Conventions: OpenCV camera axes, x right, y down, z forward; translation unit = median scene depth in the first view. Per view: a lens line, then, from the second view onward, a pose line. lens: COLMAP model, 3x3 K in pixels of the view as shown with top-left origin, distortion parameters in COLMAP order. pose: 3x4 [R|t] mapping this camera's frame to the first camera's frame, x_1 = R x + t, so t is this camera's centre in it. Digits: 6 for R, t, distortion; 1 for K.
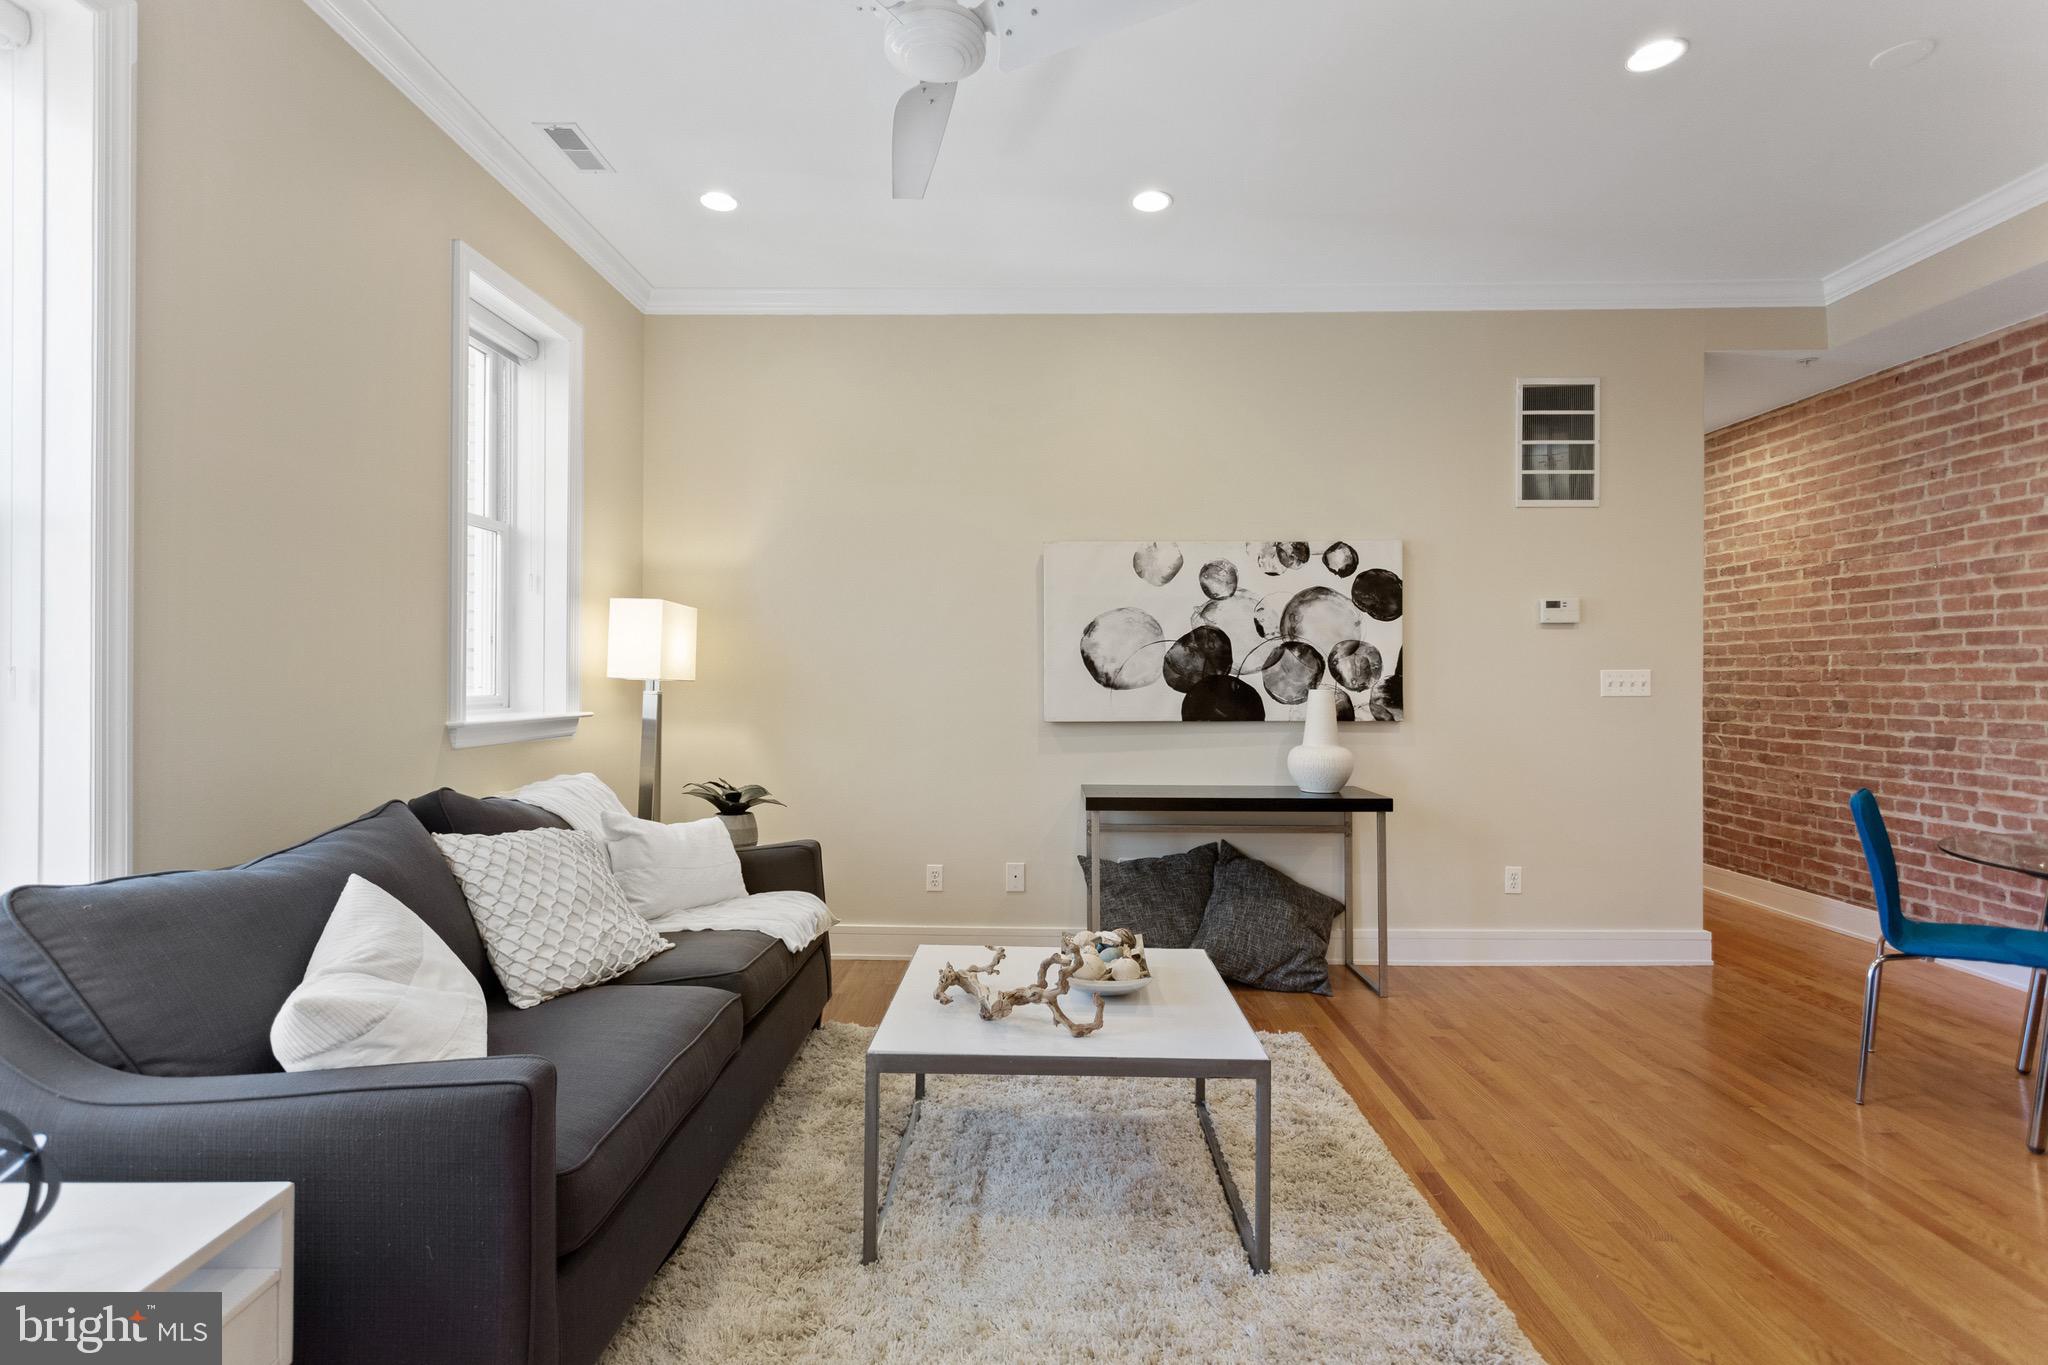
lens RADIAL K [[973.3, 0, 1017.2], [0, 973.3, 671.9], [0, 0, 1]] dist [0.002691, 0.002924]
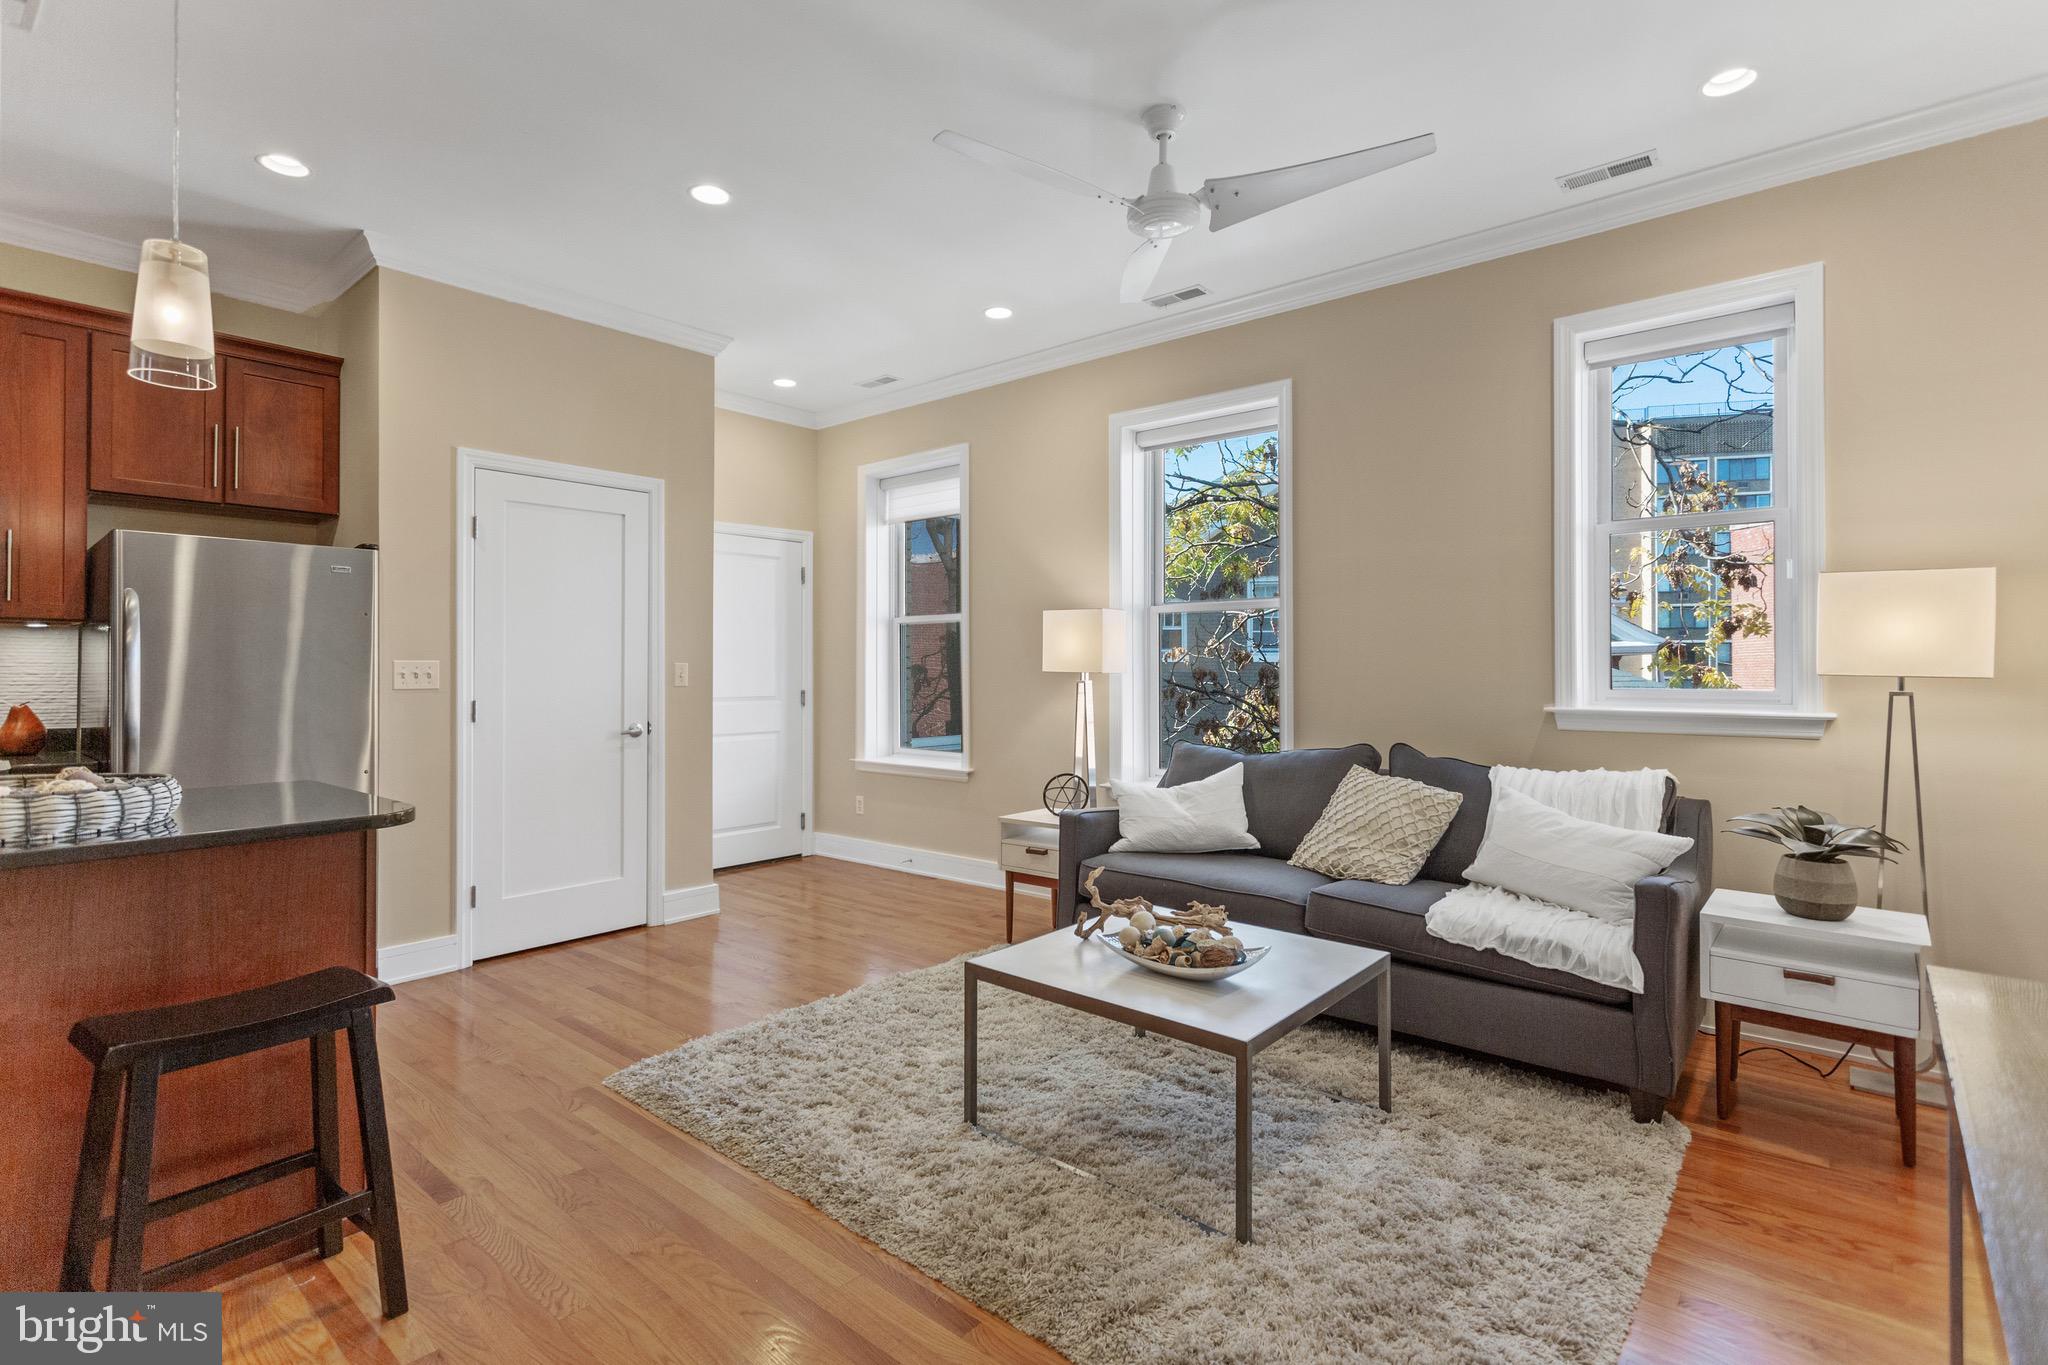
lens RADIAL K [[973.3, 0, 1018.9], [0, 973.3, 661.0], [0, 0, 1]] dist [0.002691, 0.002924]
pose [[-0.633133, -0.009892, -0.773980, 0.571179], [0.002890, 0.999881, -0.015143, 0.005864], [0.774038, -0.011825, -0.633029, 0.870785]]
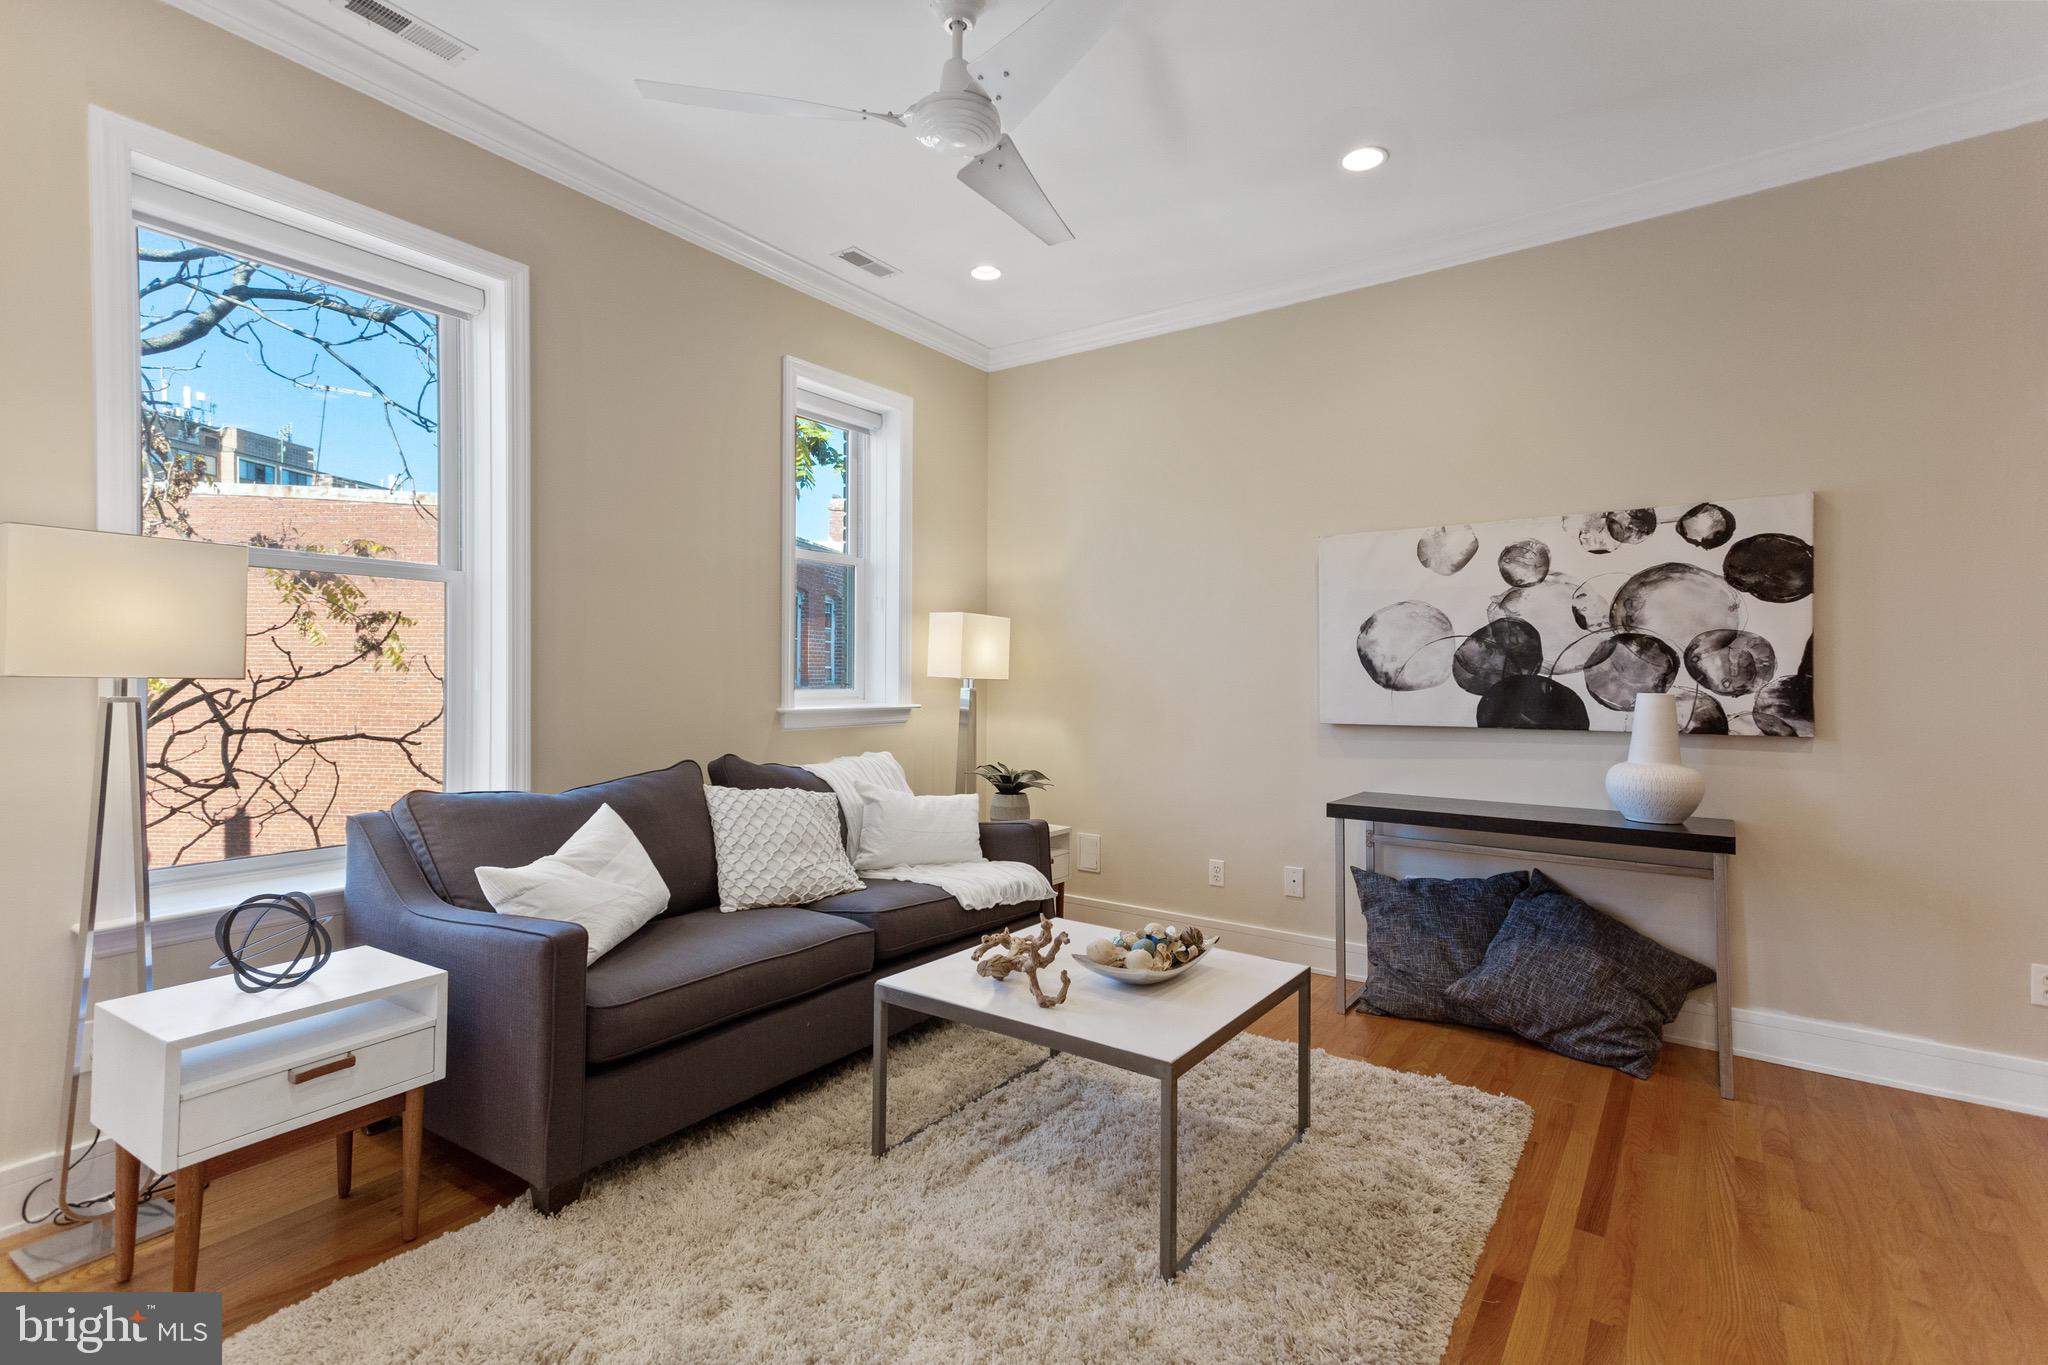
lens RADIAL K [[973.3, 0, 1030.1], [0, 973.3, 673.2], [0, 0, 1]] dist [0.002691, 0.002924]
pose [[0.819987, 0.000597, -0.572382, 0.338071], [0.000988, 0.999996, 0.002459, -0.000729], [0.572382, -0.002582, 0.819983, 0.053730]]
